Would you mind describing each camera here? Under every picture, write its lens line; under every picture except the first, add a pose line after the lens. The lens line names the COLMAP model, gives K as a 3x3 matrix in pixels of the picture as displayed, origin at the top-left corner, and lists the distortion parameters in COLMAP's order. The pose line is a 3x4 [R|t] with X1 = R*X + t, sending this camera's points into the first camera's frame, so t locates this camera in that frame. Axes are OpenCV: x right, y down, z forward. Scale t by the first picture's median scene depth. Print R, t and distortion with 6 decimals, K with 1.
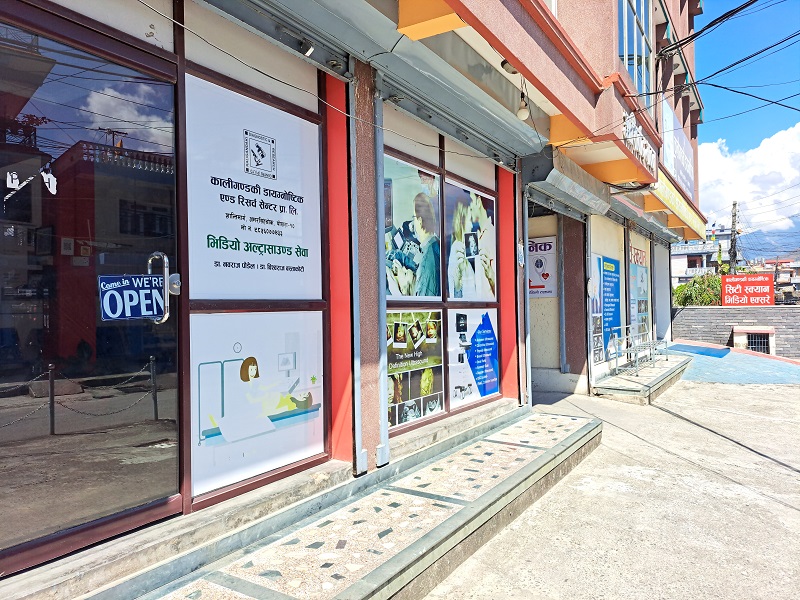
lens RADIAL K [[571.0, 0, 400.3], [0, 571.0, 300.4], [0, 0, 1]] dist [0.004734, 0.000784]
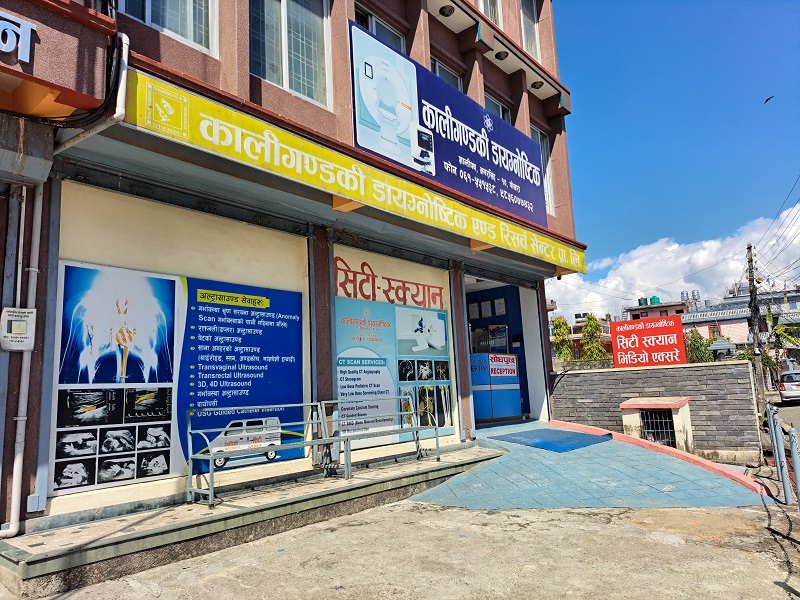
lens RADIAL K [[571.0, 0, 399.7], [0, 571.0, 298.6], [0, 0, 1]] dist [0.004734, 0.000784]
pose [[0.990749, -0.051959, -0.125369, 0.411597], [0.032907, 0.988212, -0.149510, 0.021245], [0.131659, 0.144001, 0.980780, 0.313685]]
